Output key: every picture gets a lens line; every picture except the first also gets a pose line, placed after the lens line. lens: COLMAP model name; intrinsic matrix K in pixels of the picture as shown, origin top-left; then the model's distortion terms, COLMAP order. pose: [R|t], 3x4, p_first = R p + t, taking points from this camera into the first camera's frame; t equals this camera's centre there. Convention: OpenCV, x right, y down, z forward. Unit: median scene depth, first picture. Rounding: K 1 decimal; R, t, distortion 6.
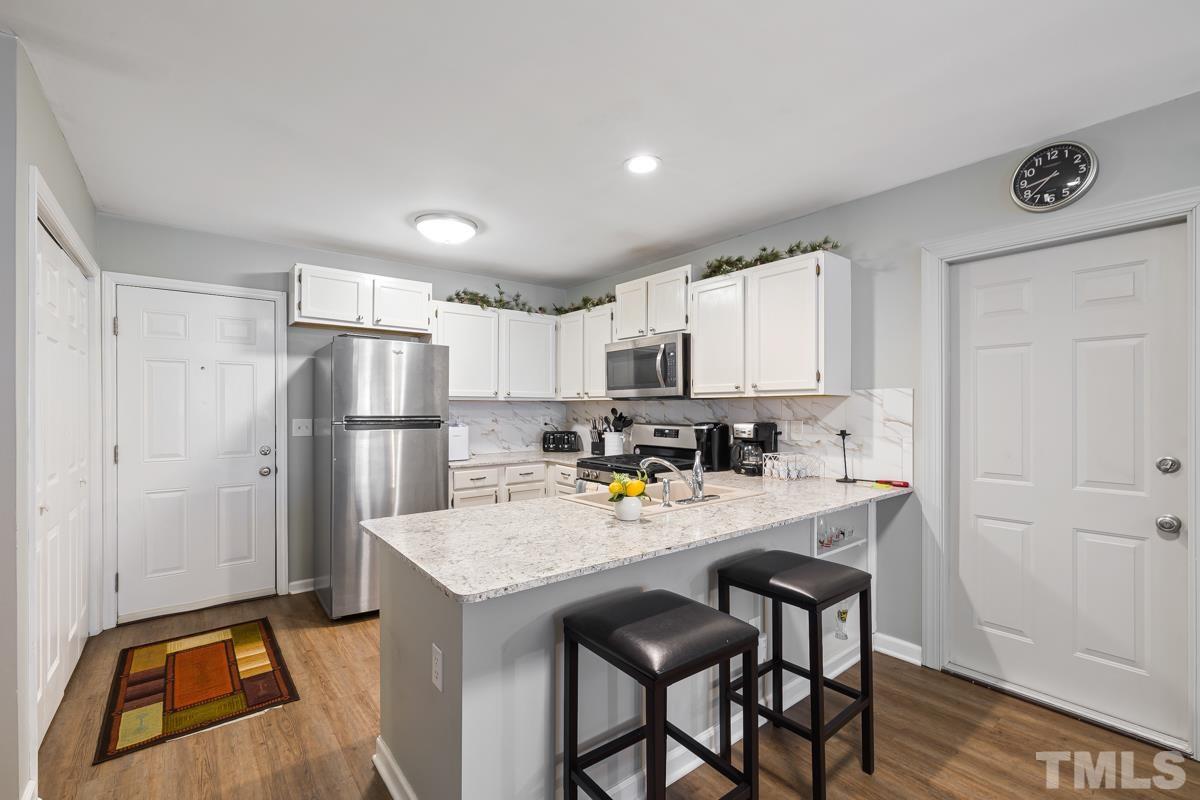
lens RADIAL K [[507.5, 0, 598.0], [0, 507.5, 406.0], [0, 0, 1]] dist [-0.001155, 0.000854]
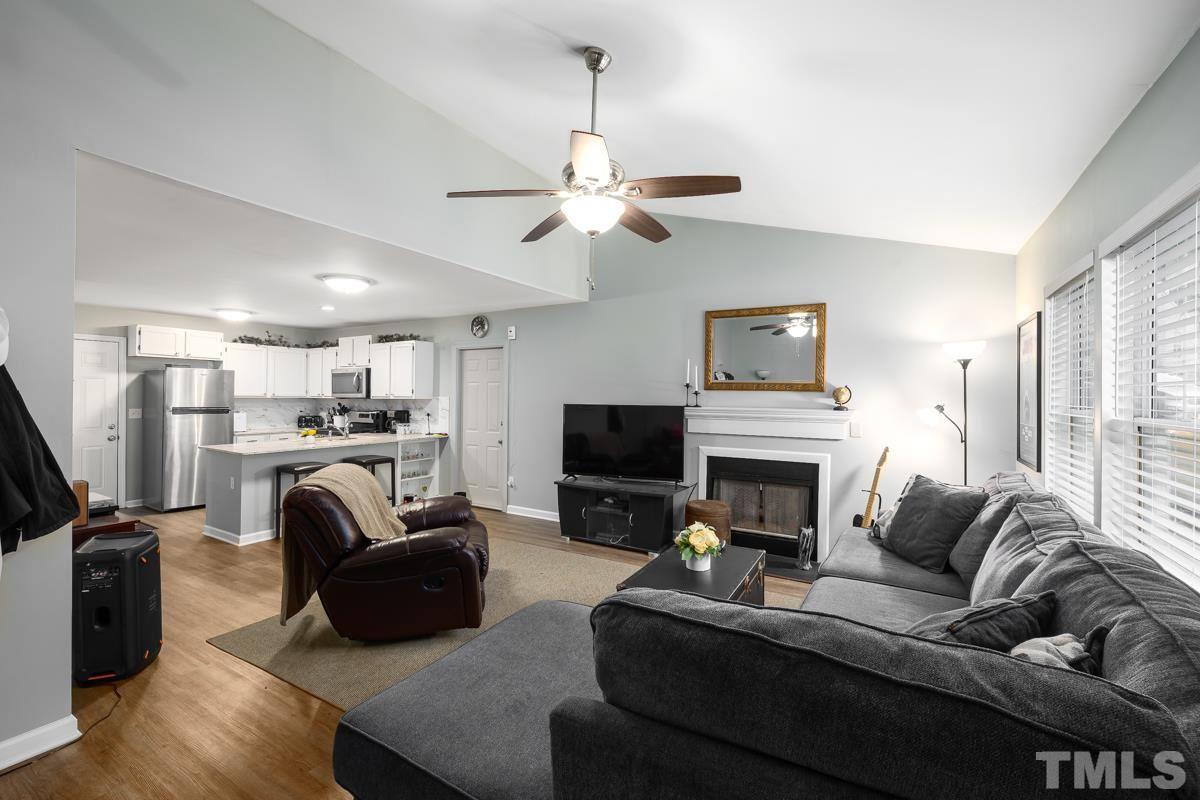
lens RADIAL K [[507.5, 0, 596.8], [0, 507.5, 393.0], [0, 0, 1]] dist [-0.001155, 0.000854]
pose [[0.939826, 0.010066, 0.341506, 0.350292], [-0.008870, 0.999948, -0.005064, -0.037200], [-0.341539, 0.001731, 0.939866, -1.310898]]
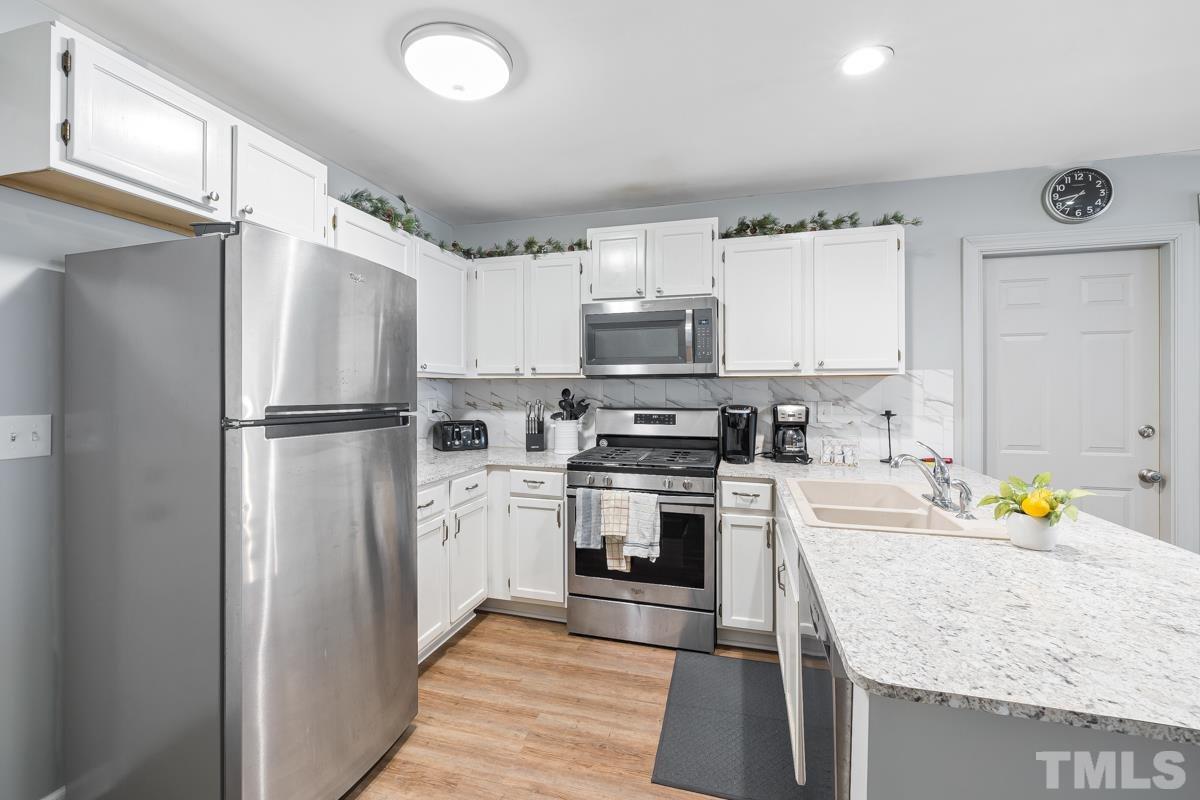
lens RADIAL K [[507.5, 0, 588.2], [0, 507.5, 385.5], [0, 0, 1]] dist [-0.001155, 0.000854]
pose [[0.821563, 0.003190, 0.570109, -0.478890], [-0.001341, 0.999992, -0.003663, 0.002559], [-0.570116, 0.002245, 0.821561, 0.440915]]
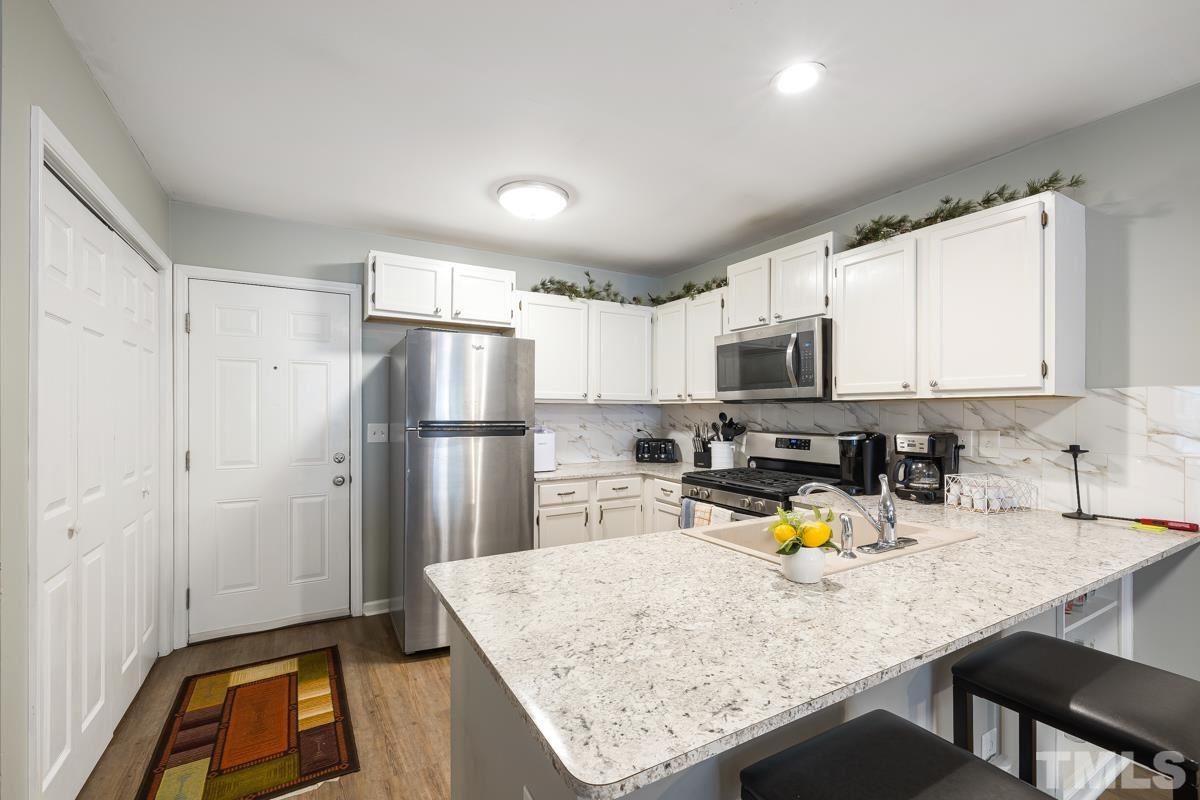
lens RADIAL K [[507.5, 0, 599.9], [0, 507.5, 409.2], [0, 0, 1]] dist [-0.001155, 0.000854]
pose [[0.989616, 0.002507, -0.143714, -0.062354], [-0.002734, 0.999995, -0.001382, 0.000048], [0.143710, 0.001761, 0.989618, 0.169725]]
